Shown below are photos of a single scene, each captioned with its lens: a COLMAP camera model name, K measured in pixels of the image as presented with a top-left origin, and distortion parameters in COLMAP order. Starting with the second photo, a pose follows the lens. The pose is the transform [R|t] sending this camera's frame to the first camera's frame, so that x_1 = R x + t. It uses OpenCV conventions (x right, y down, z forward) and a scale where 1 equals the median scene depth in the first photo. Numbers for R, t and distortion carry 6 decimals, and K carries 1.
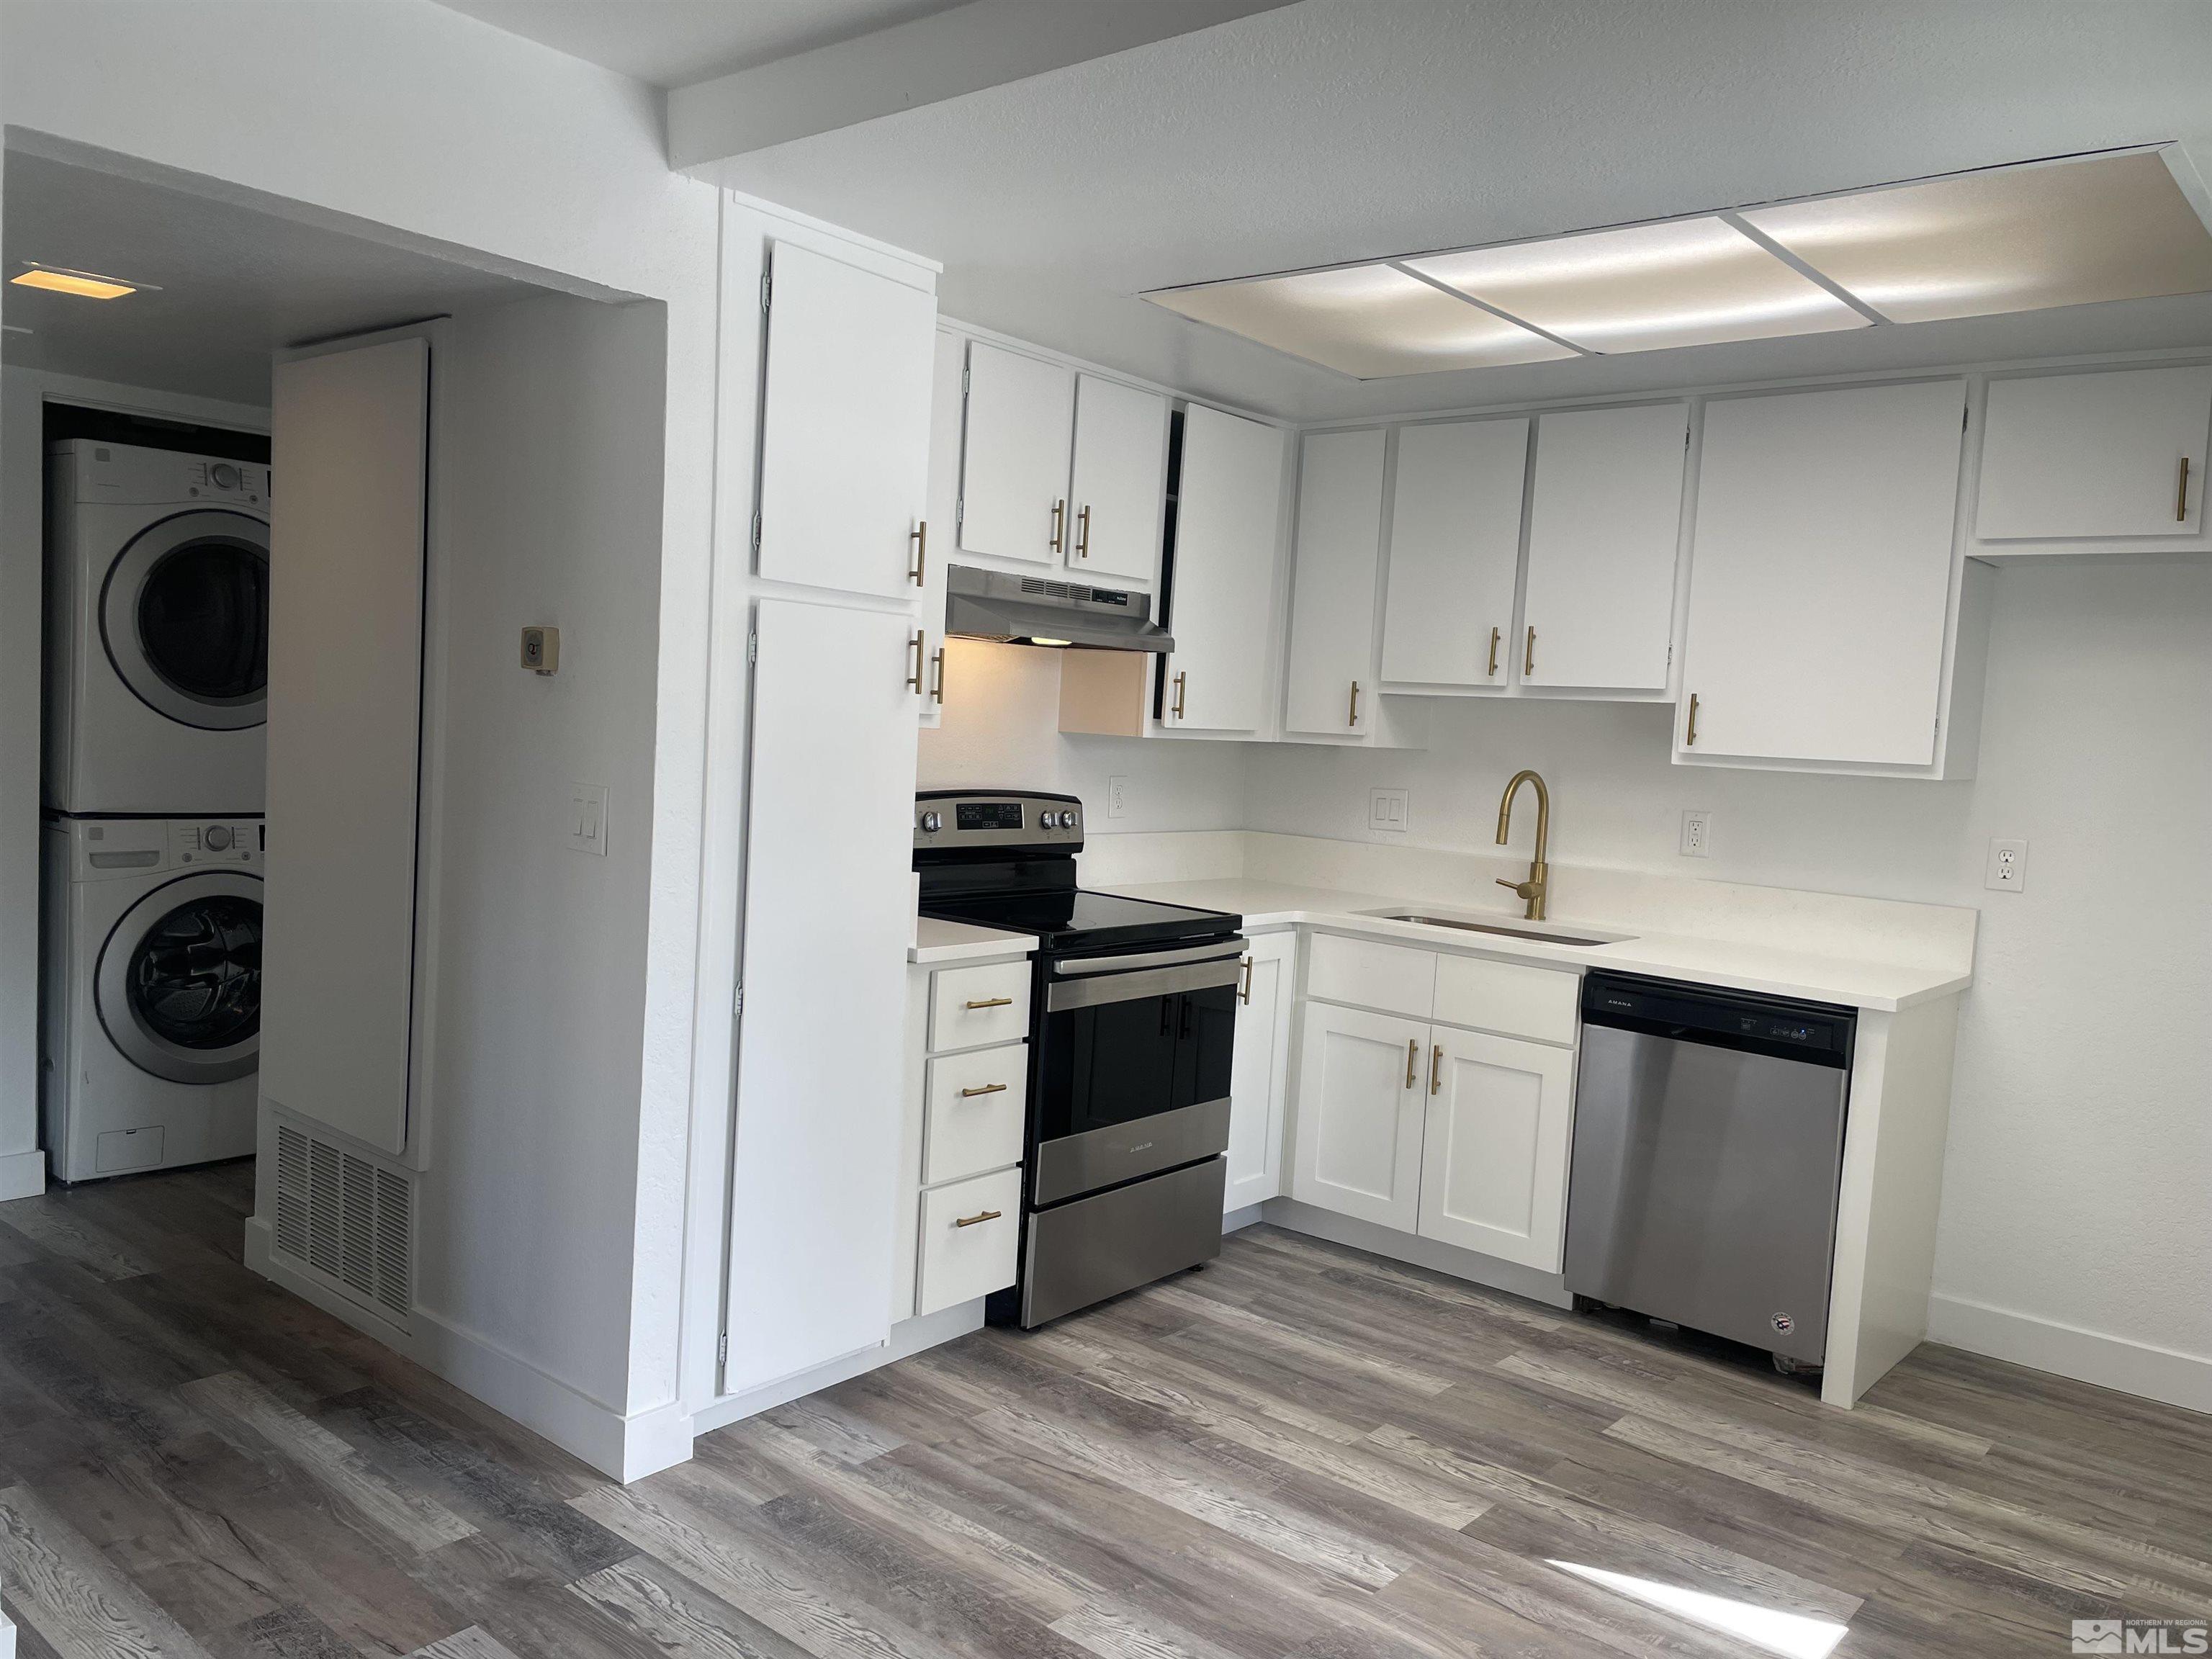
lens RADIAL K [[1670.1, 0, 1076.1], [0, 1670.1, 844.4], [0, 0, 1]] dist [0.089340, -0.110999]
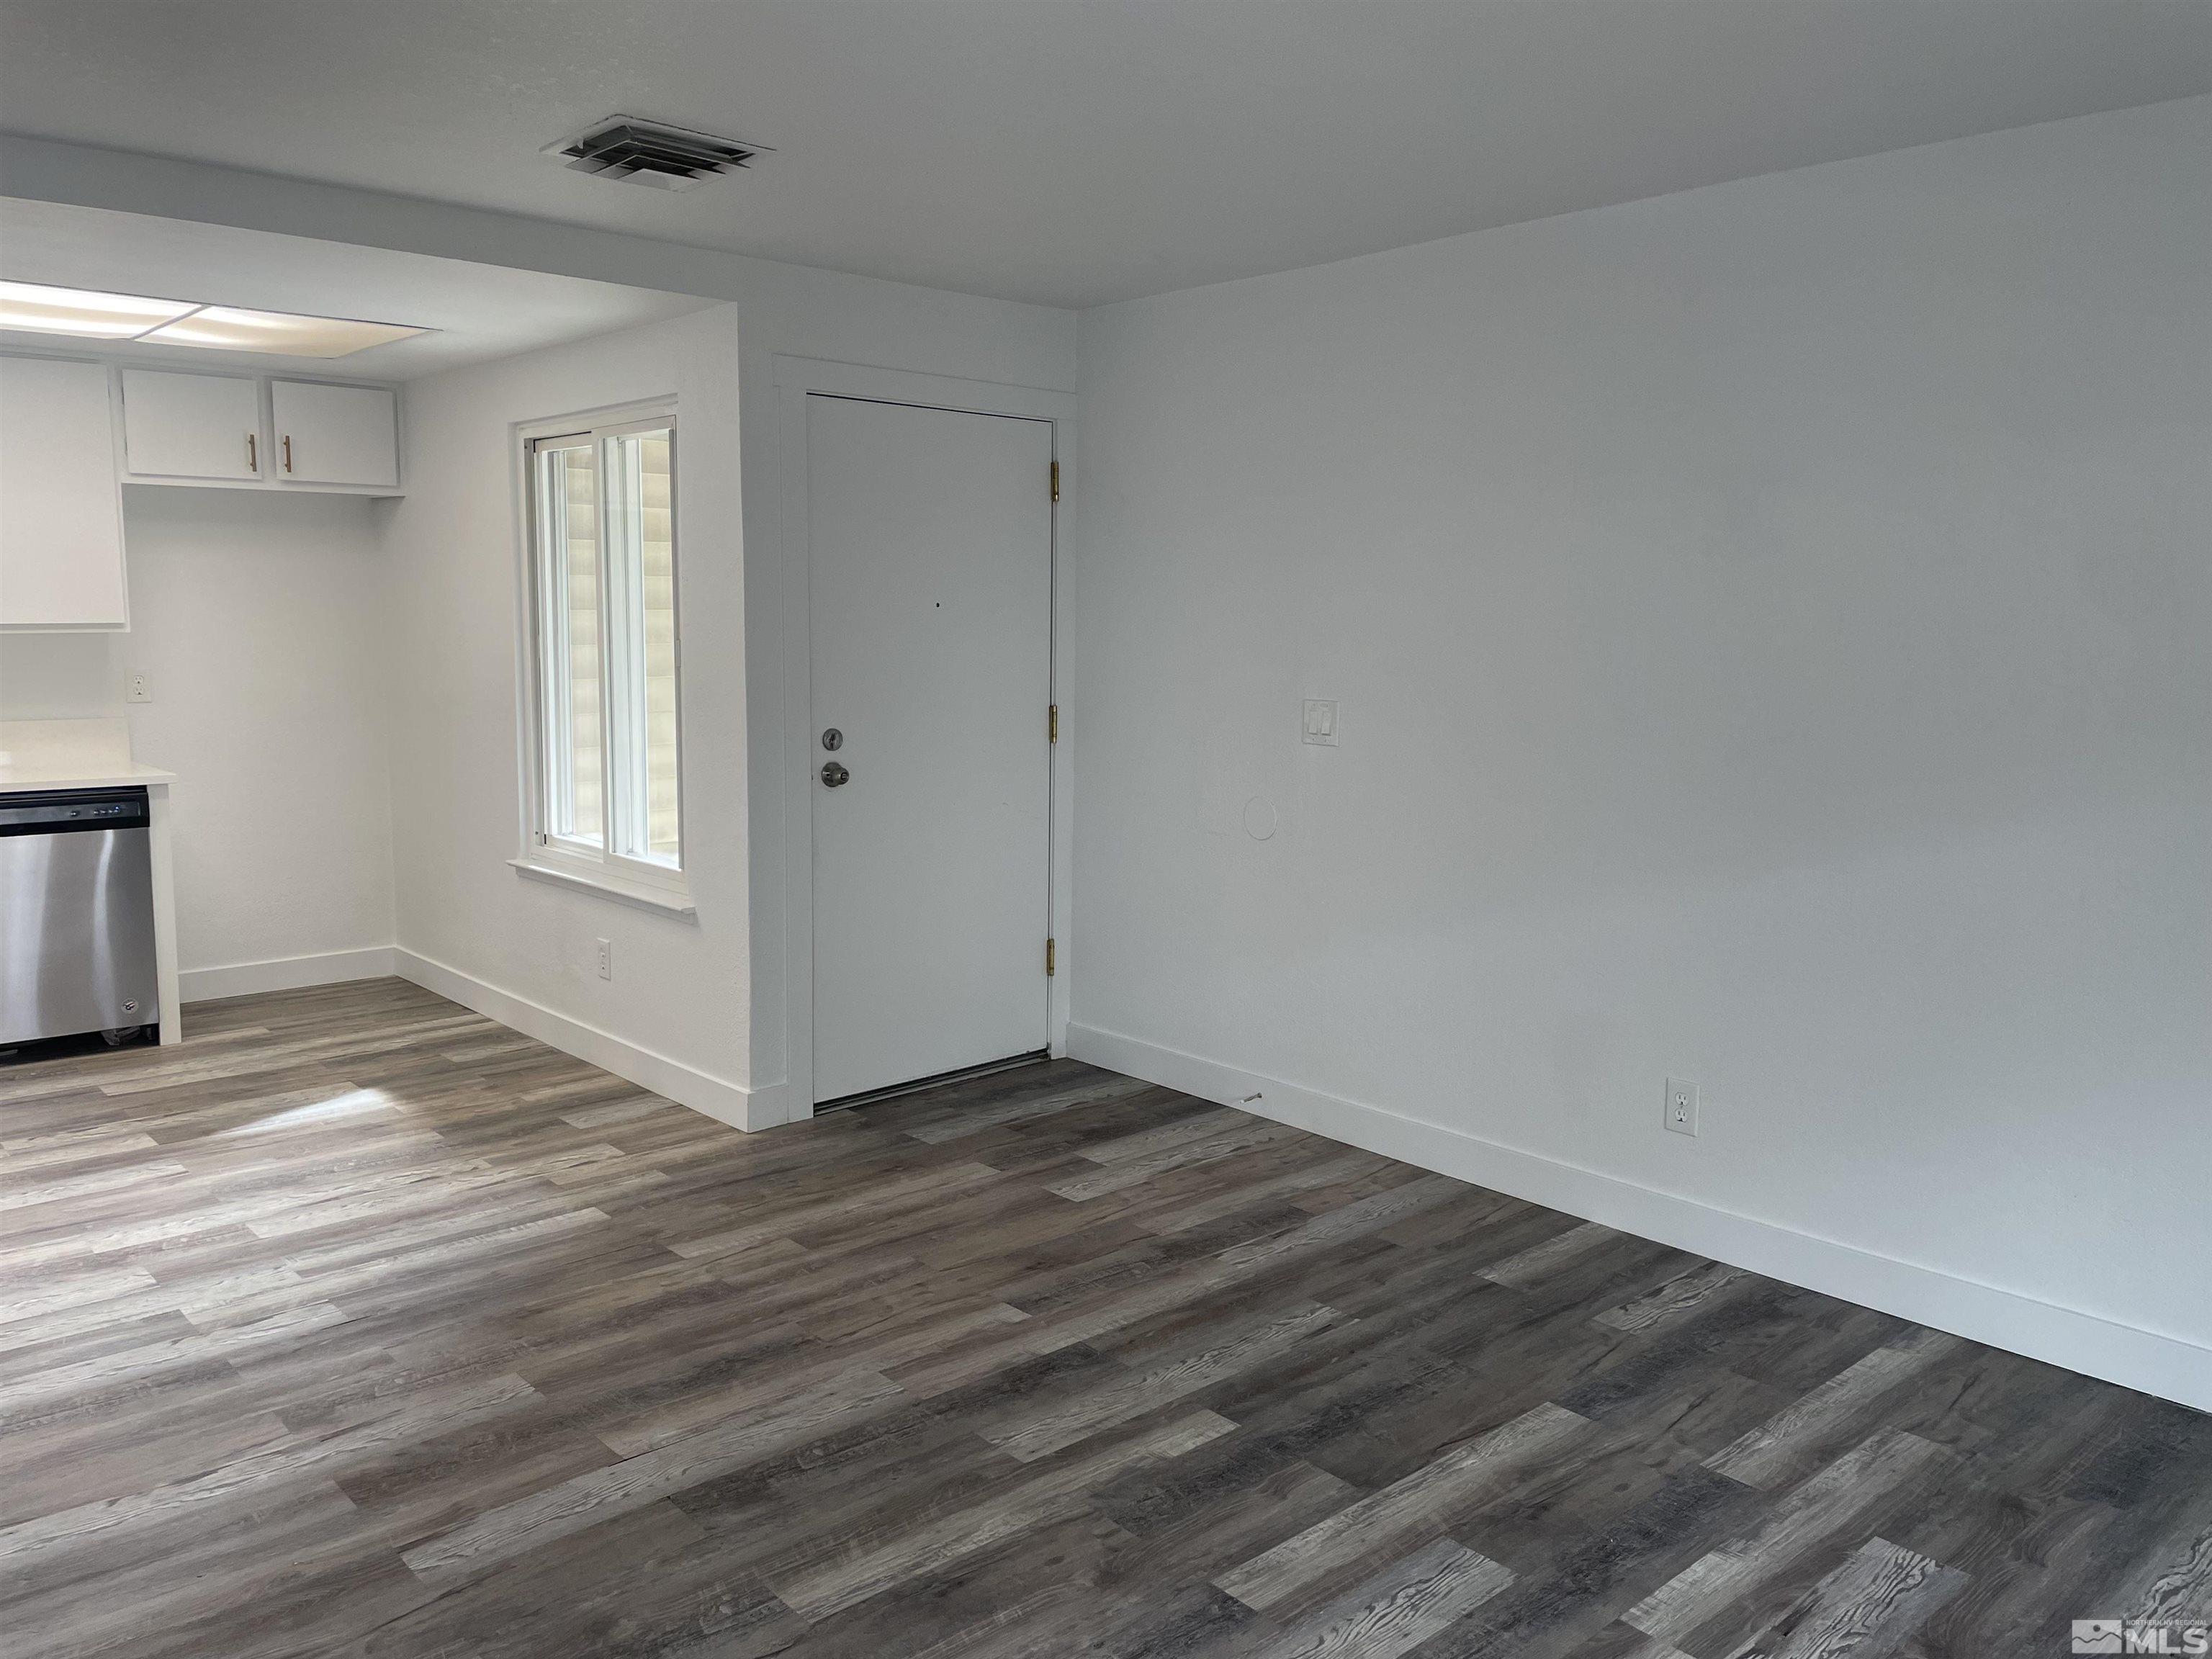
lens RADIAL K [[1662.8, 0, 1118.2], [0, 1662.8, 802.5], [0, 0, 1]] dist [0.083502, -0.105250]
pose [[0.124946, -0.167008, 0.978007, -0.899294], [0.077037, 0.984388, 0.158256, -0.060435], [-0.989168, 0.055570, 0.135861, -0.067761]]
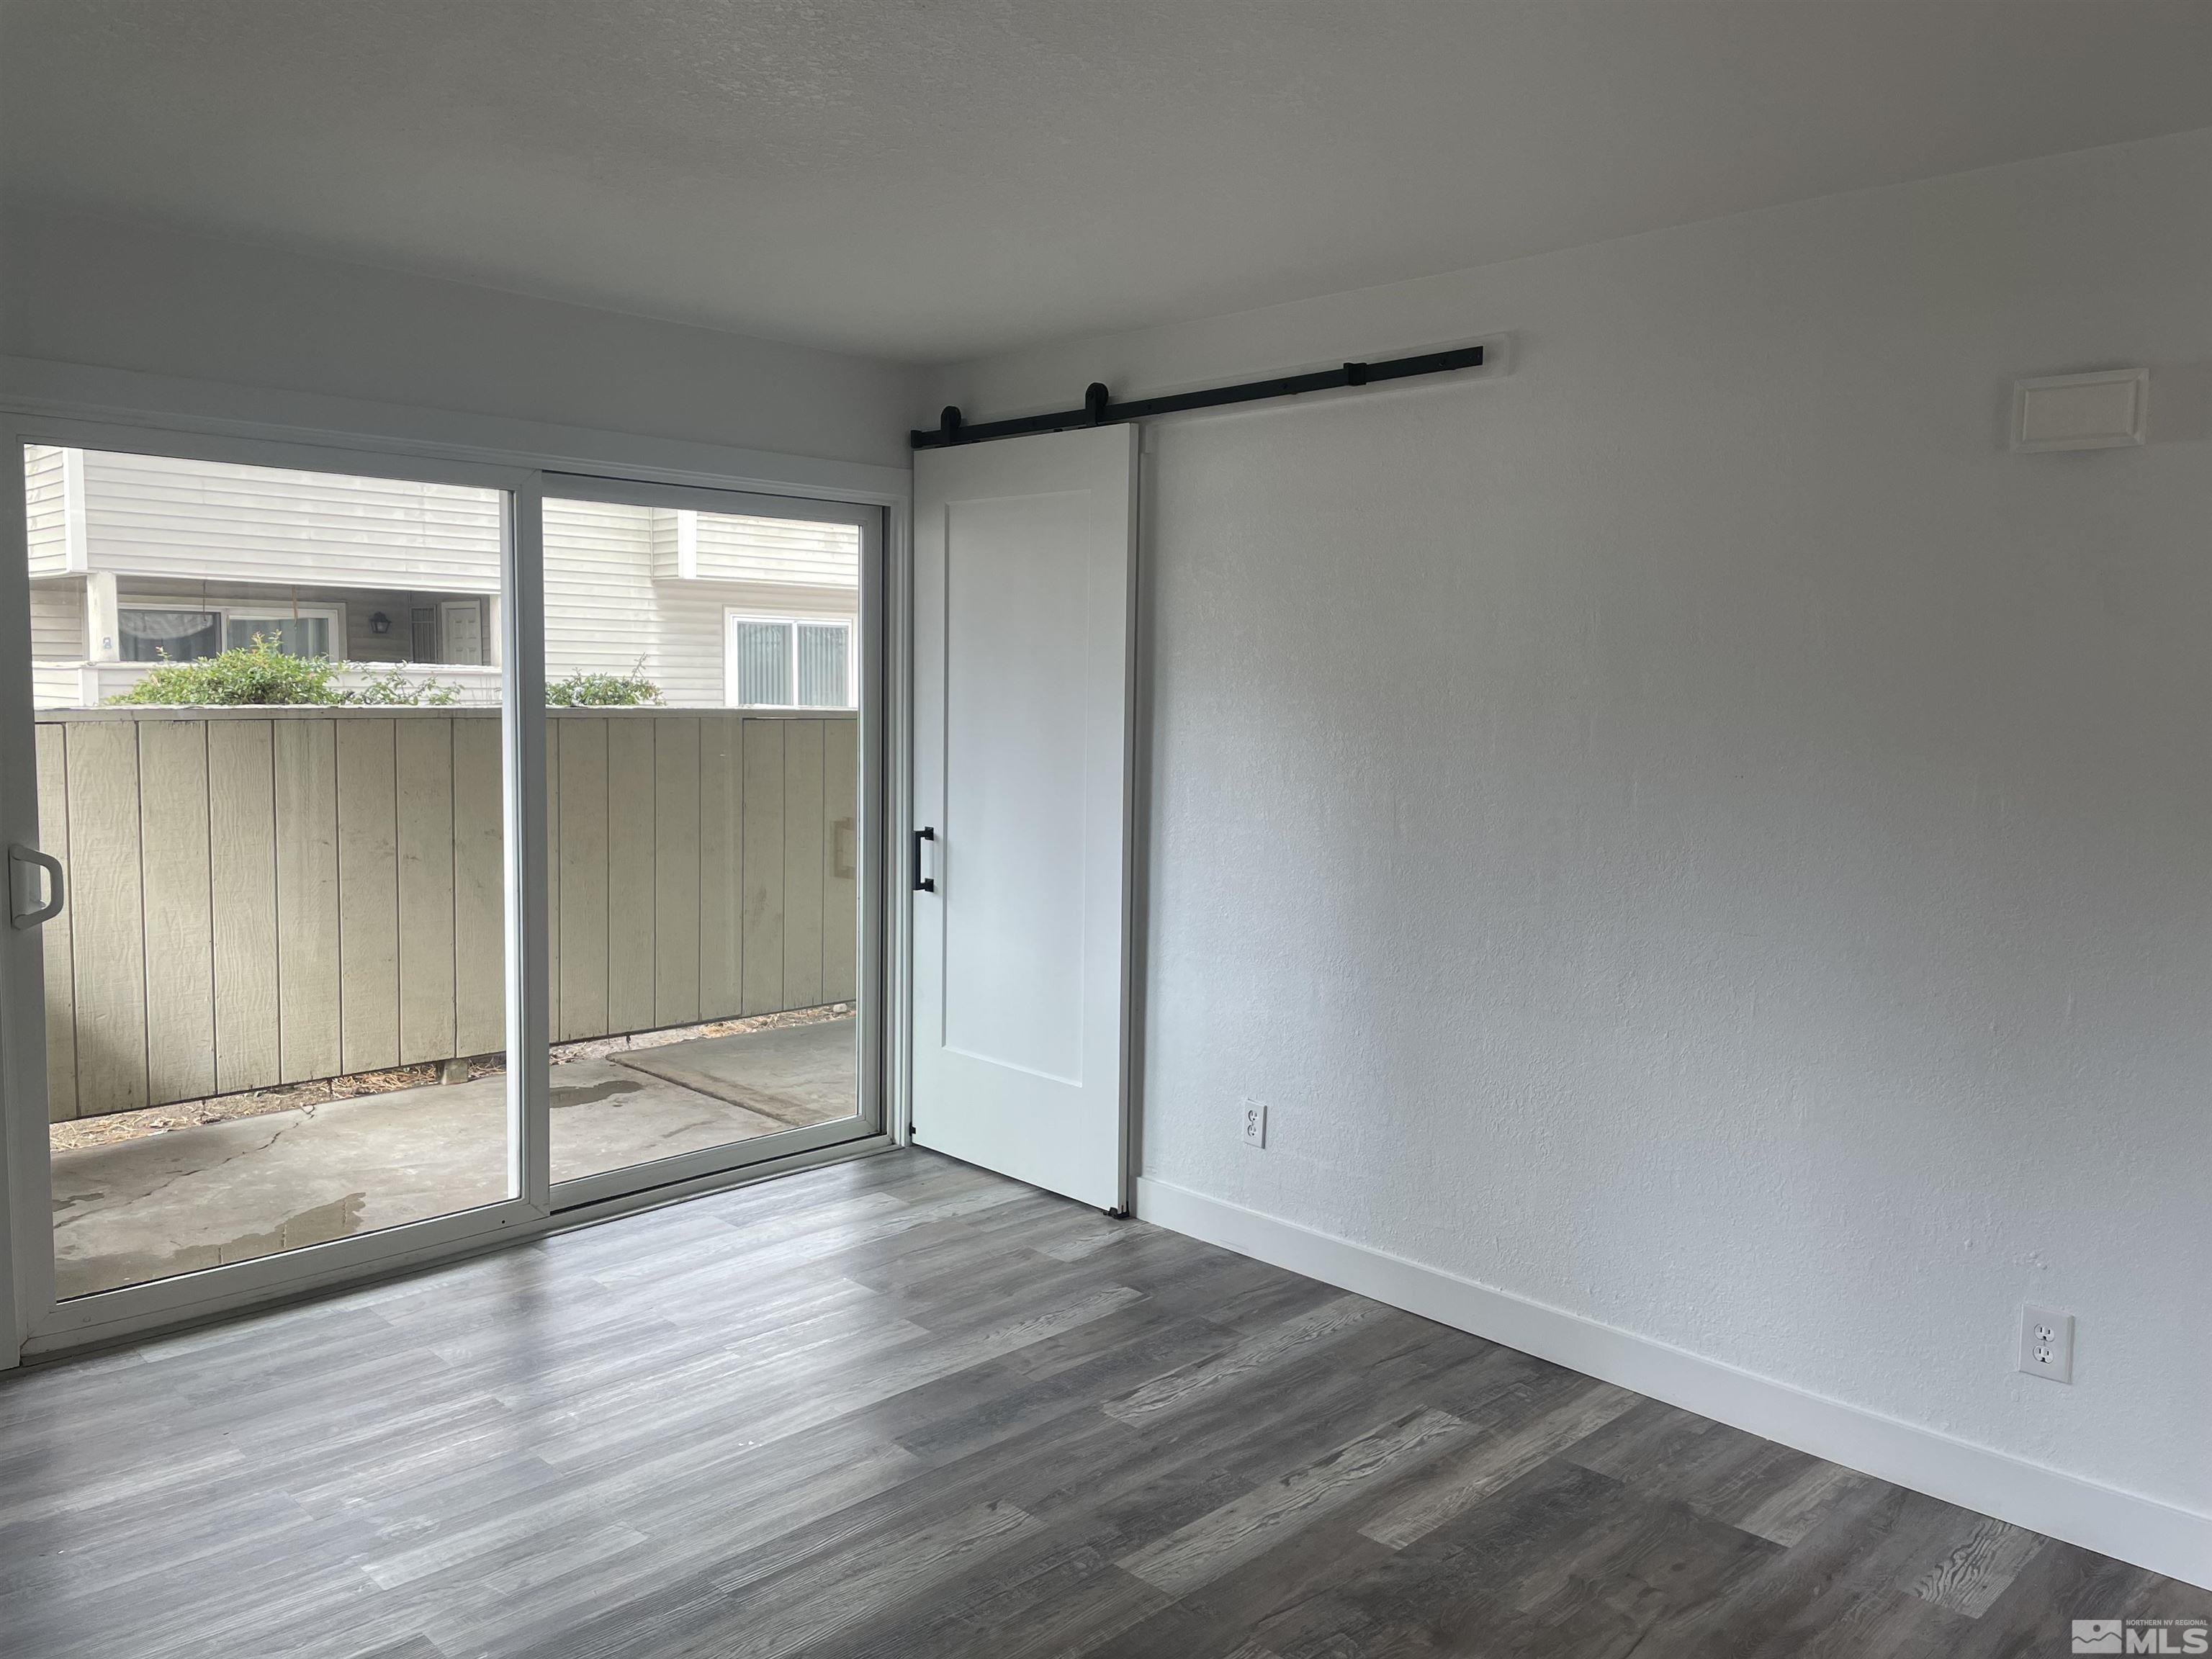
lens RADIAL K [[1662.8, 0, 1088.8], [0, 1662.8, 810.4], [0, 0, 1]] dist [0.084451, -0.106290]
pose [[-0.085820, 0.025697, -0.995979, 0.382584], [-0.101675, 0.994222, 0.034413, -0.010586], [0.991109, 0.104219, -0.082711, 0.114724]]
